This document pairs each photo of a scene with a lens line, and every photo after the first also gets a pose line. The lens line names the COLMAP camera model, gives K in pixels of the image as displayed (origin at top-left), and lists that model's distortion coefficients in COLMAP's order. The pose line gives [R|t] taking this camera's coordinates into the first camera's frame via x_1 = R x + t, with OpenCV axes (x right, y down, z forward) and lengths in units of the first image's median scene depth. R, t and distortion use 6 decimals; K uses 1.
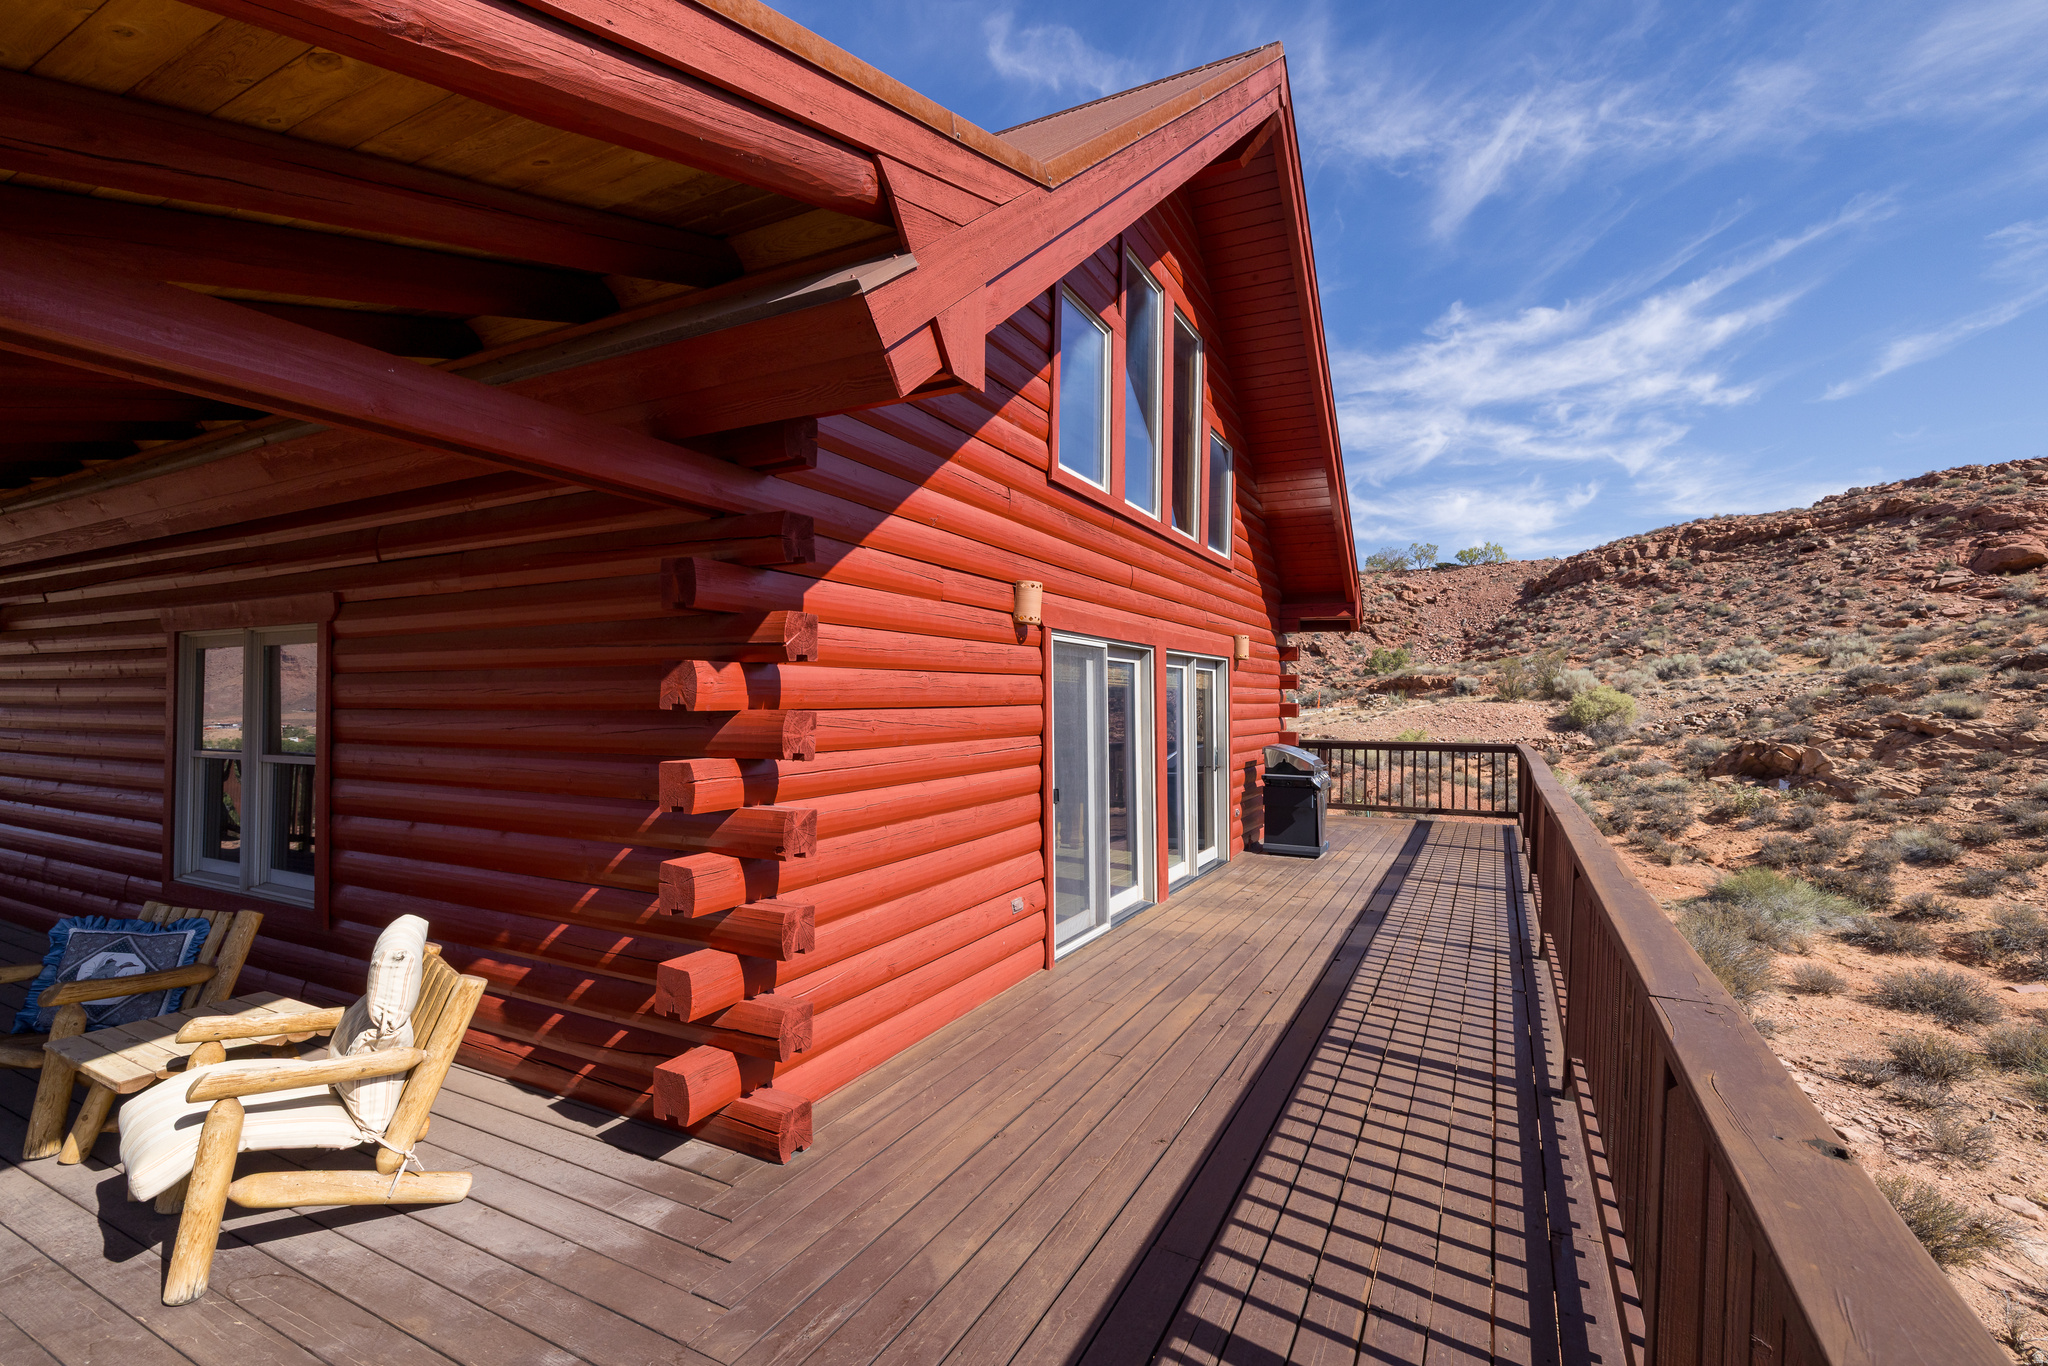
lens RADIAL K [[841.1, 0, 1024.0], [0, 841.1, 683.0], [0, 0, 1]] dist [0.000148, -0.000010]
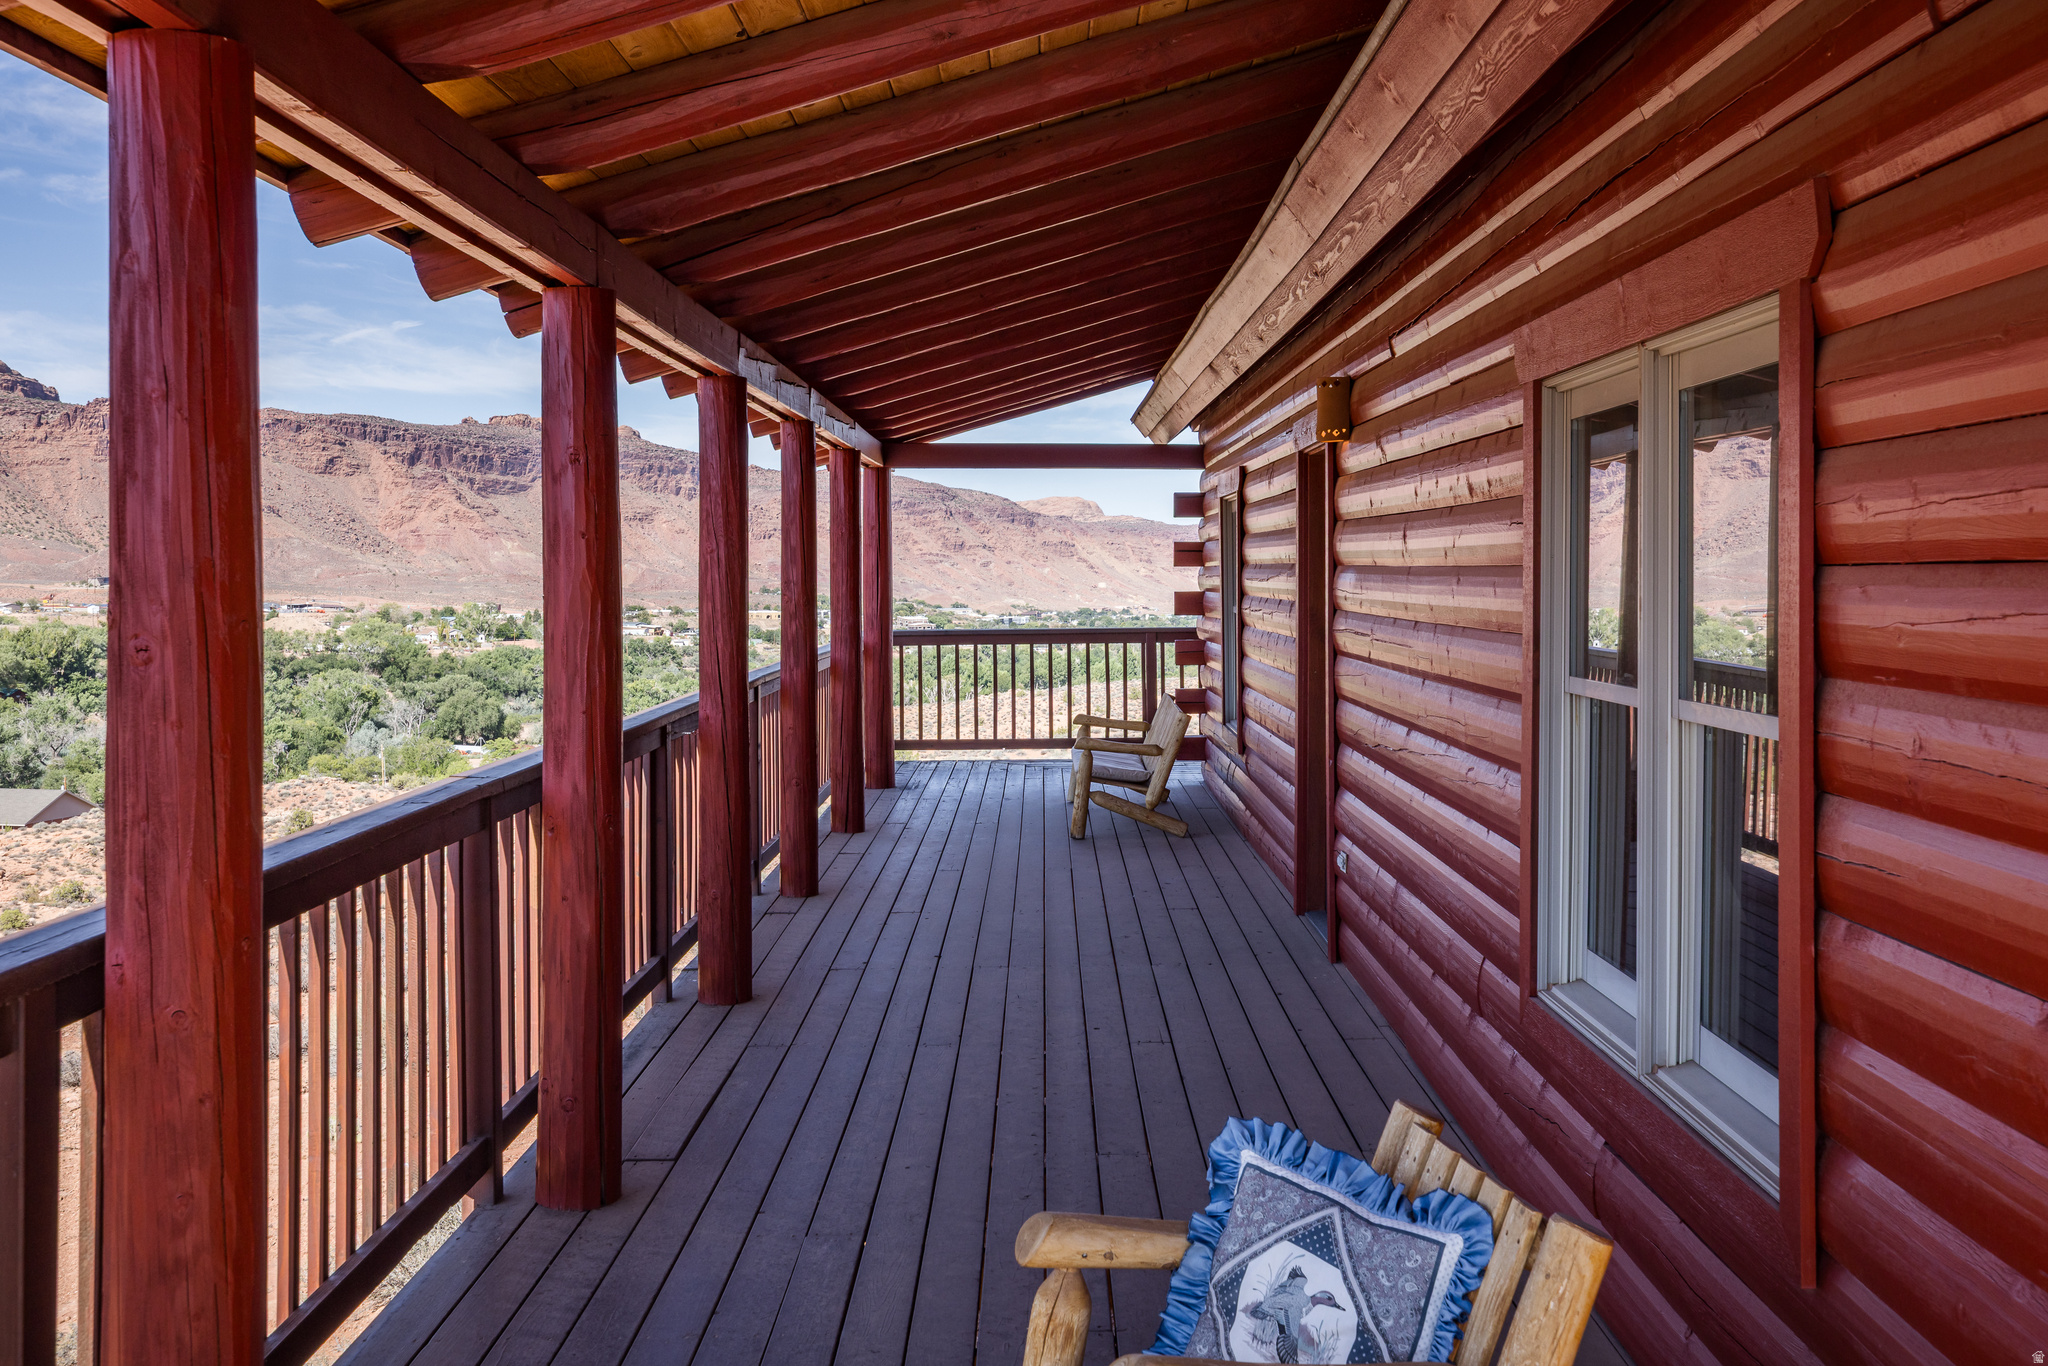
lens RADIAL K [[1933.1, 0, 1024.0], [0, 1933.1, 683.0], [0, 0, 1]] dist [0.019124, 0.011748]
pose [[0.431707, 0.039908, -0.901131, -0.310339], [0.047933, 0.996594, 0.067099, 0.011680], [0.900740, -0.072161, 0.428323, 0.437226]]
